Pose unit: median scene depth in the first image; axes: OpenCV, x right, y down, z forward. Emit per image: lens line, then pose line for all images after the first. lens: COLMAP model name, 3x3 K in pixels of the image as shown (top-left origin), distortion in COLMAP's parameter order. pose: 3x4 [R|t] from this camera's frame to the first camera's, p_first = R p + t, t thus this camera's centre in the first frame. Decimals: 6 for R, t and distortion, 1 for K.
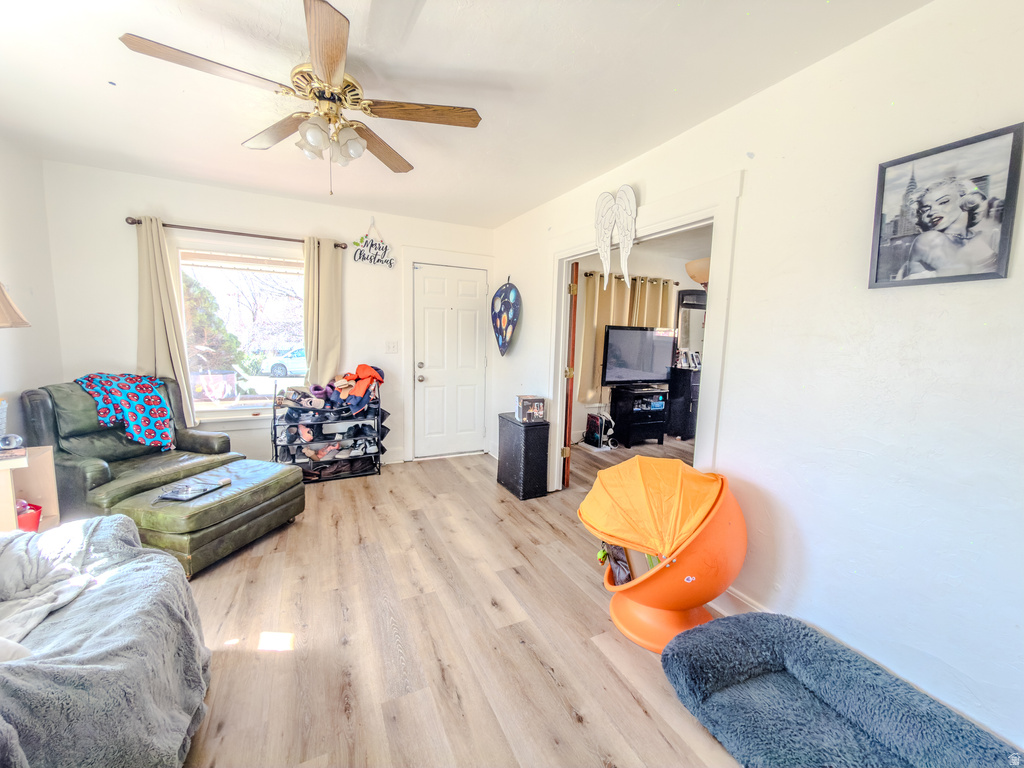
lens RADIAL K [[416.8, 0, 512.0], [0, 416.8, 384.0], [0, 0, 1]] dist [0.001269, 0.000078]
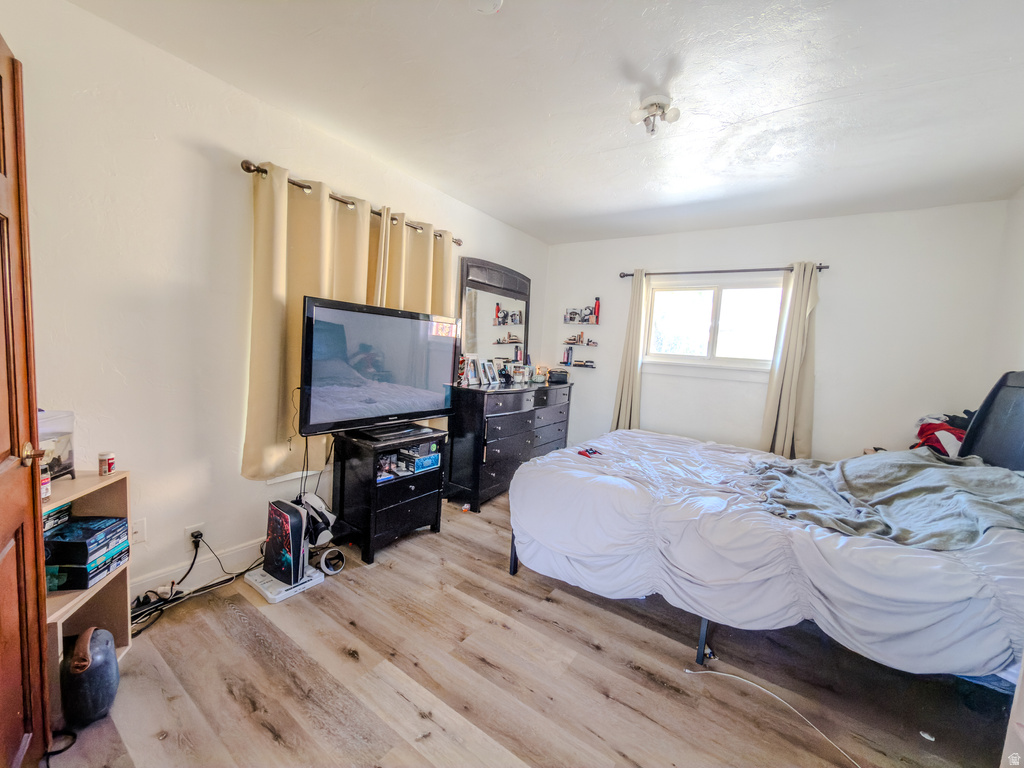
lens RADIAL K [[416.8, 0, 512.0], [0, 416.8, 384.0], [0, 0, 1]] dist [0.001269, 0.000078]
pose [[0.876826, -0.016239, 0.480534, 0.190594], [0.022681, 0.999714, -0.007602, -0.039452], [-0.480273, 0.017564, 0.876943, 0.486264]]
